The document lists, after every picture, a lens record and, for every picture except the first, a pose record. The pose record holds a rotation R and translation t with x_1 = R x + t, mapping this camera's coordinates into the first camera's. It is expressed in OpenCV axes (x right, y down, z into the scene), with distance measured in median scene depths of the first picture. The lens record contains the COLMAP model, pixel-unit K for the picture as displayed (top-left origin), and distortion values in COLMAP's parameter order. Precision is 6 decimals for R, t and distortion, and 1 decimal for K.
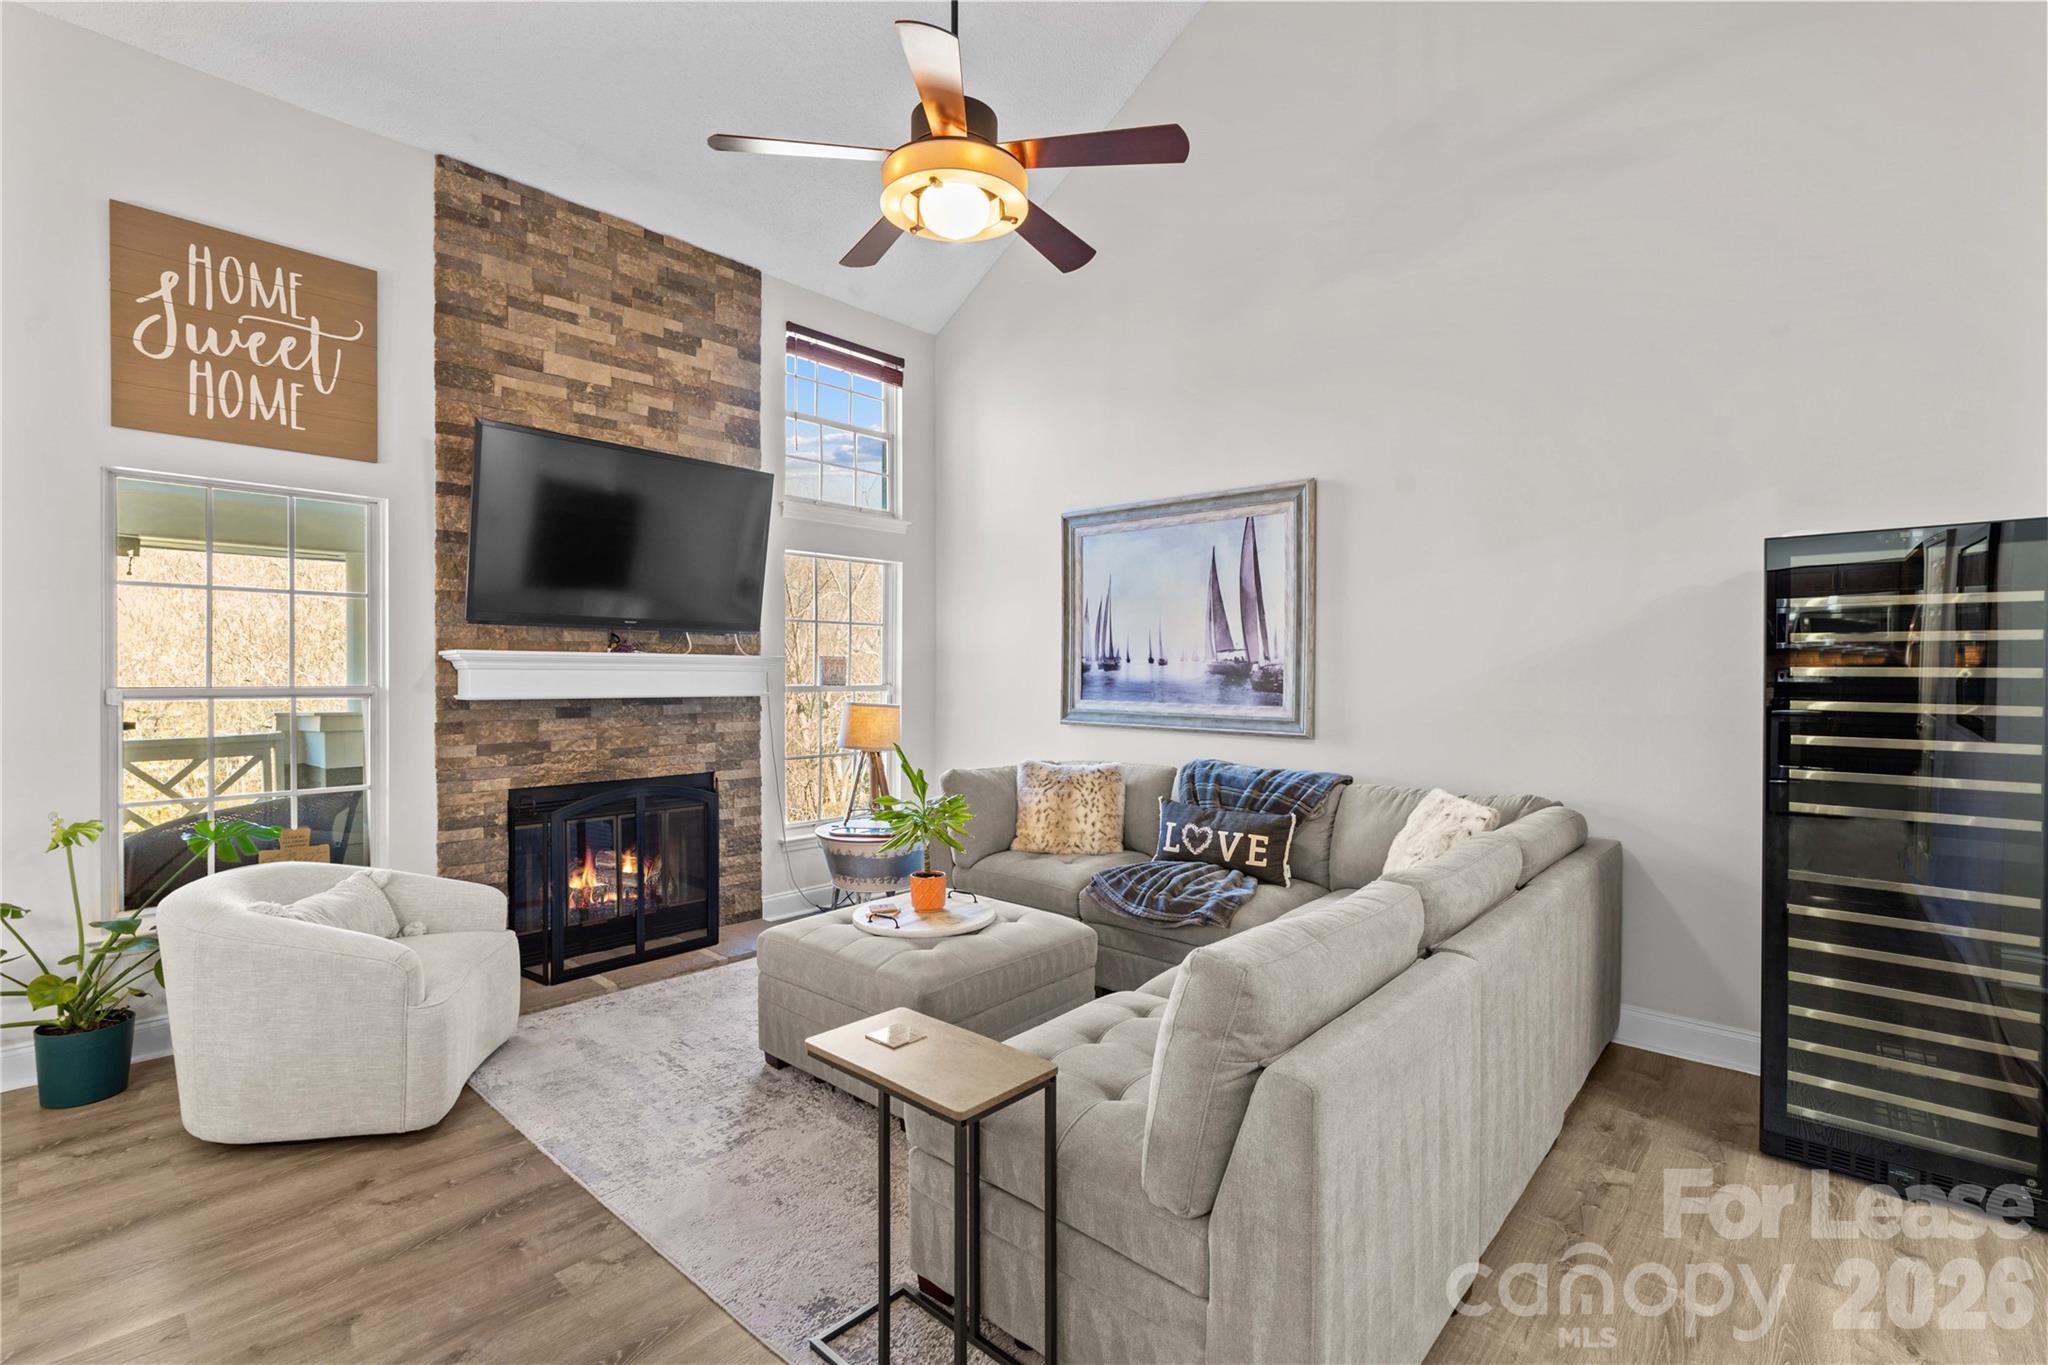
lens RADIAL K [[953.6, 0, 1005.7], [0, 953.6, 677.5], [0, 0, 1]] dist [-0.000370, 0.000138]
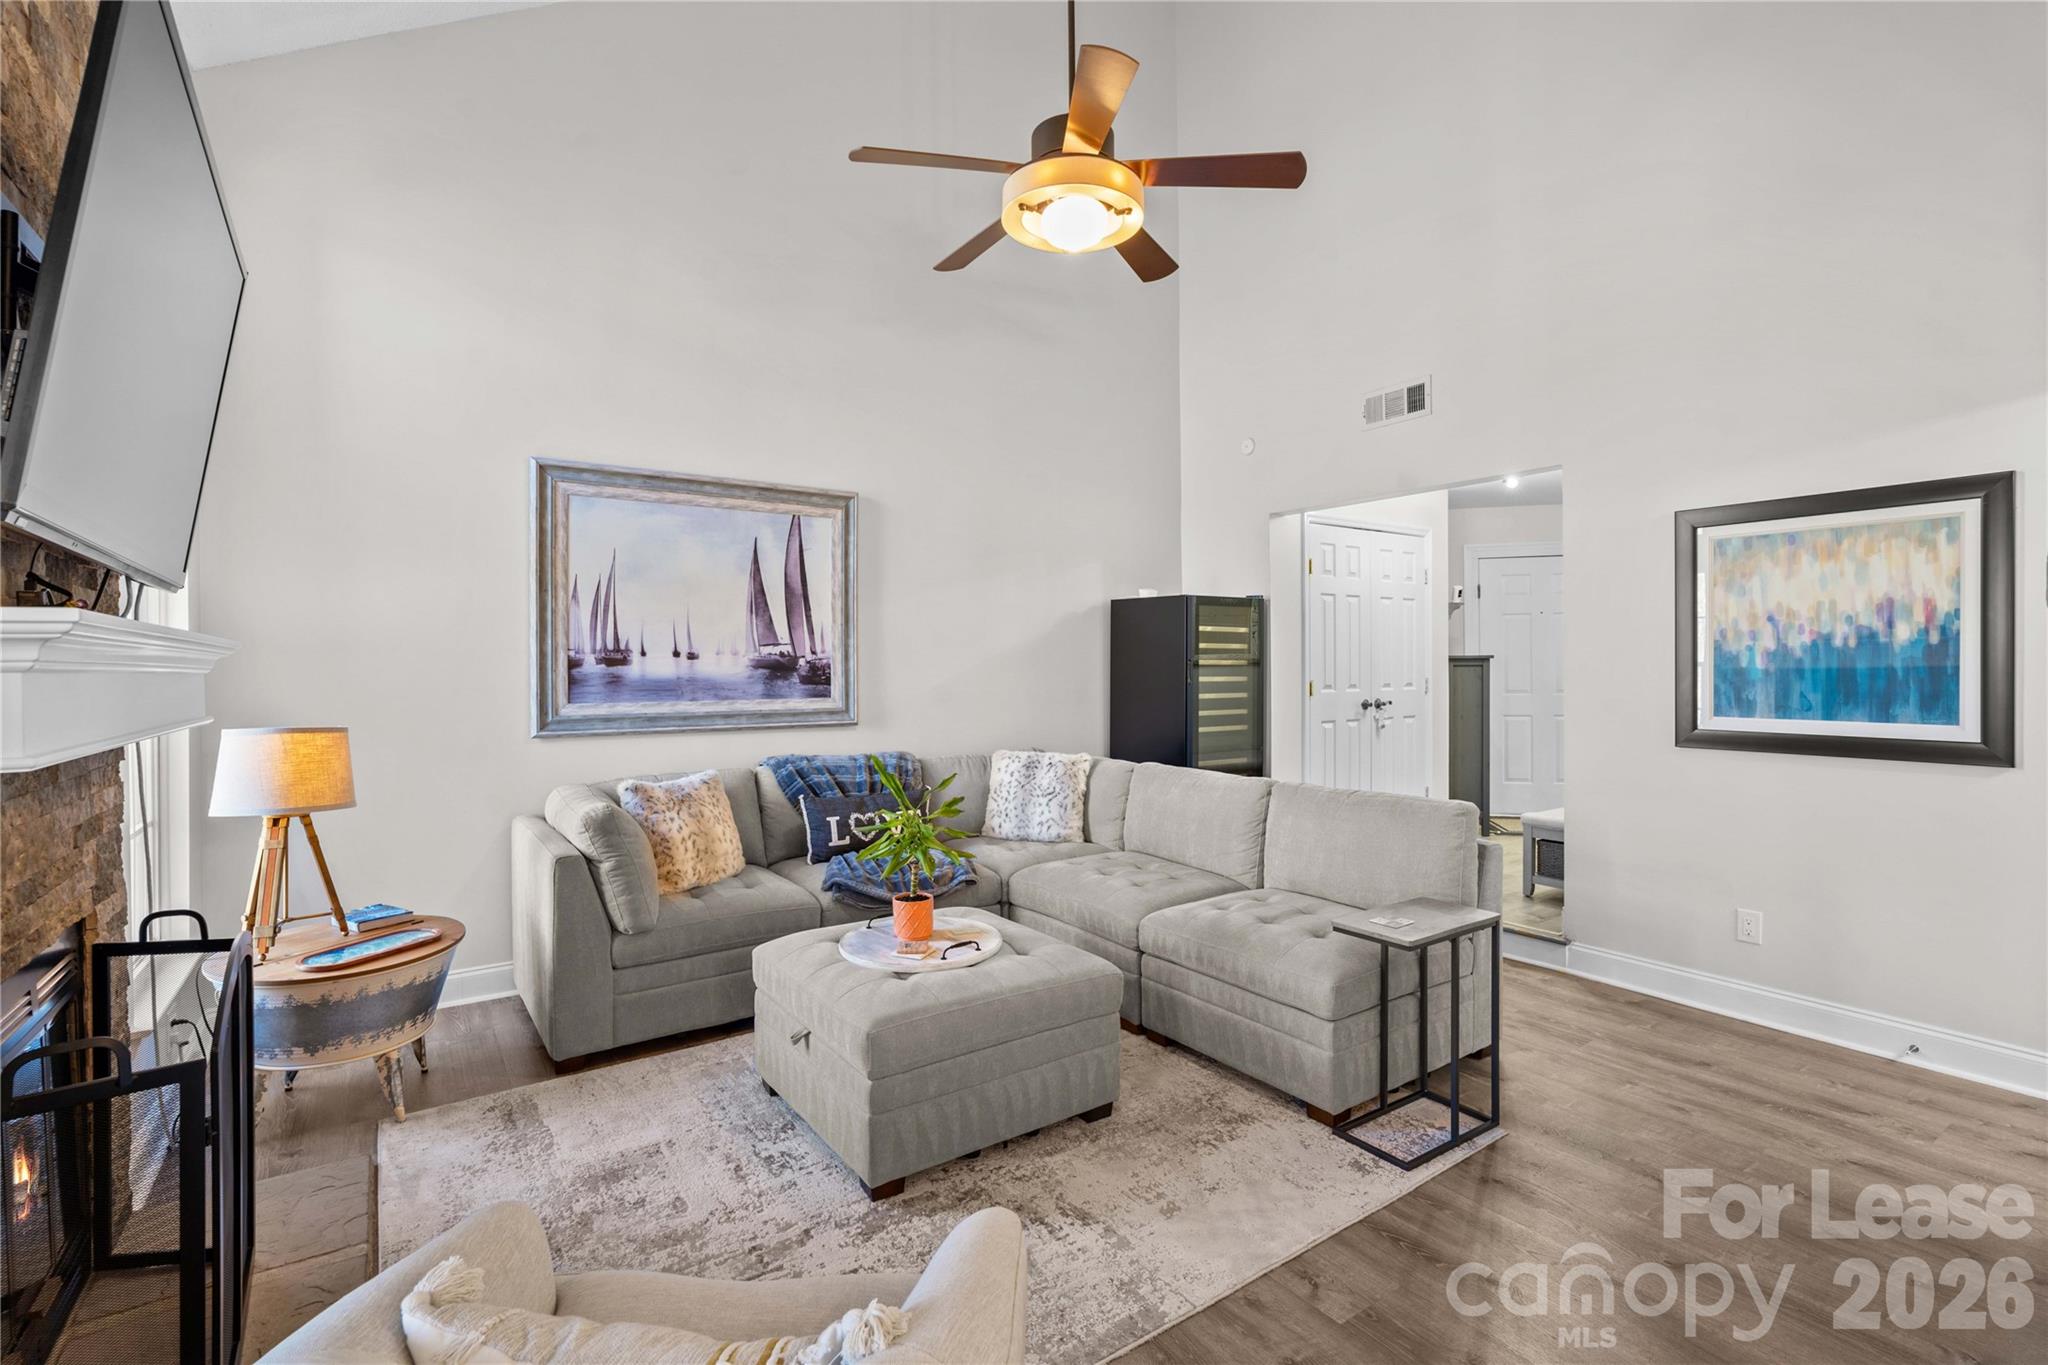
lens RADIAL K [[953.6, 0, 1051.4], [0, 953.6, 651.6], [0, 0, 1]] dist [-0.000370, 0.000138]
pose [[0.224050, 0.005152, 0.974564, -0.700040], [0.010732, 0.999912, -0.007754, -0.010444], [-0.974519, 0.012196, 0.223975, 0.515255]]
